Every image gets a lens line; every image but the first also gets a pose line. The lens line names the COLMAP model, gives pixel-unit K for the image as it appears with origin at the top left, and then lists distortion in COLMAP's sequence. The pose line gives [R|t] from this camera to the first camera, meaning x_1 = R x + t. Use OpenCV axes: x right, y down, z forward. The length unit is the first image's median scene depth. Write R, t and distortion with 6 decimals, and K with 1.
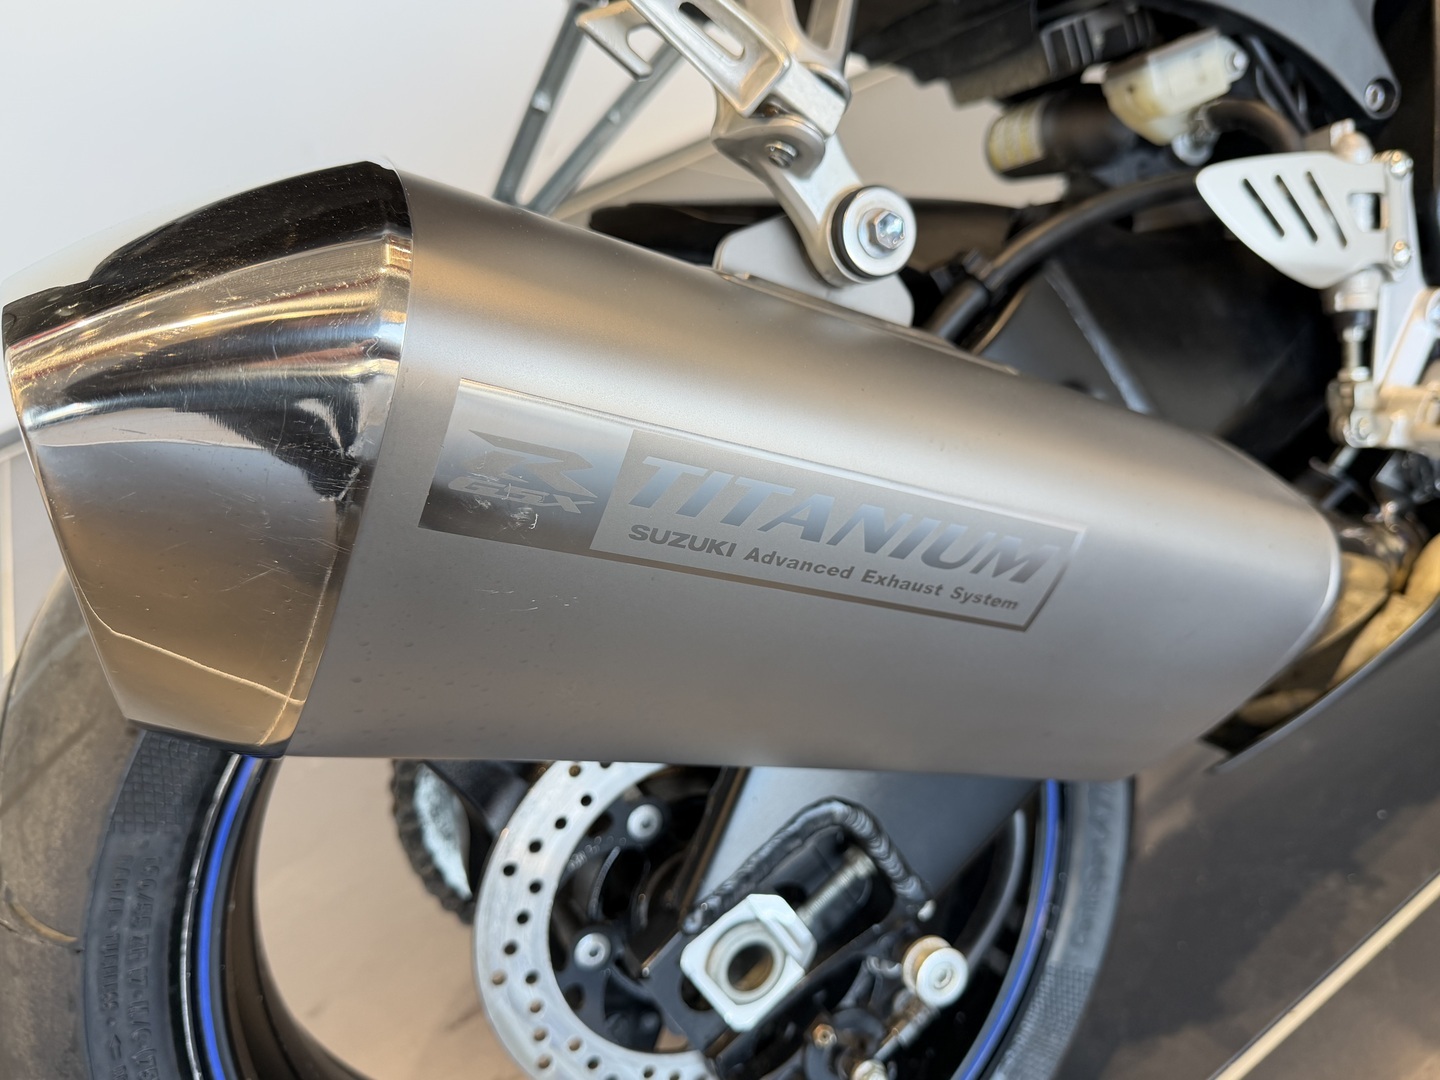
lens RADIAL K [[1114.1, 0, 720.0], [0, 1114.1, 540.0], [0, 0, 1]] dist [0.001094, -0.031320]
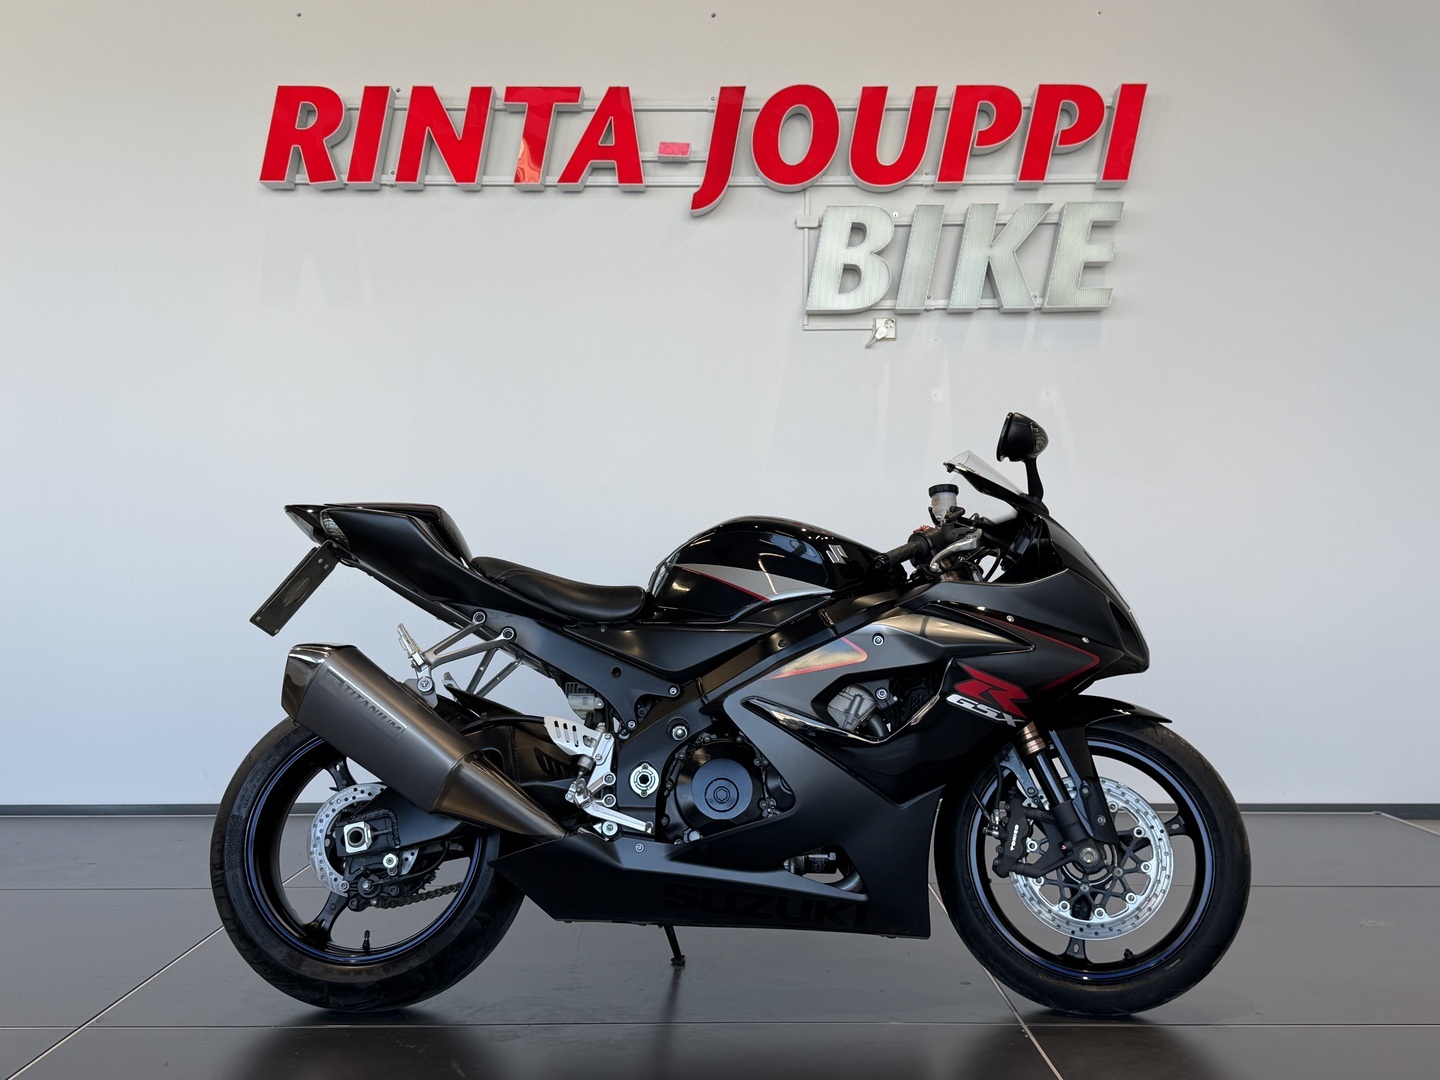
lens RADIAL K [[1532.9, 0, 720.0], [0, 1532.9, 540.0], [0, 0, 1]] dist [0.114325, -0.005325]
pose [[0.814042, 0.228970, -0.533768, 3.716274], [-0.469937, 0.799721, -0.373638, 0.940514], [0.341314, 0.554994, 0.758608, -3.351587]]
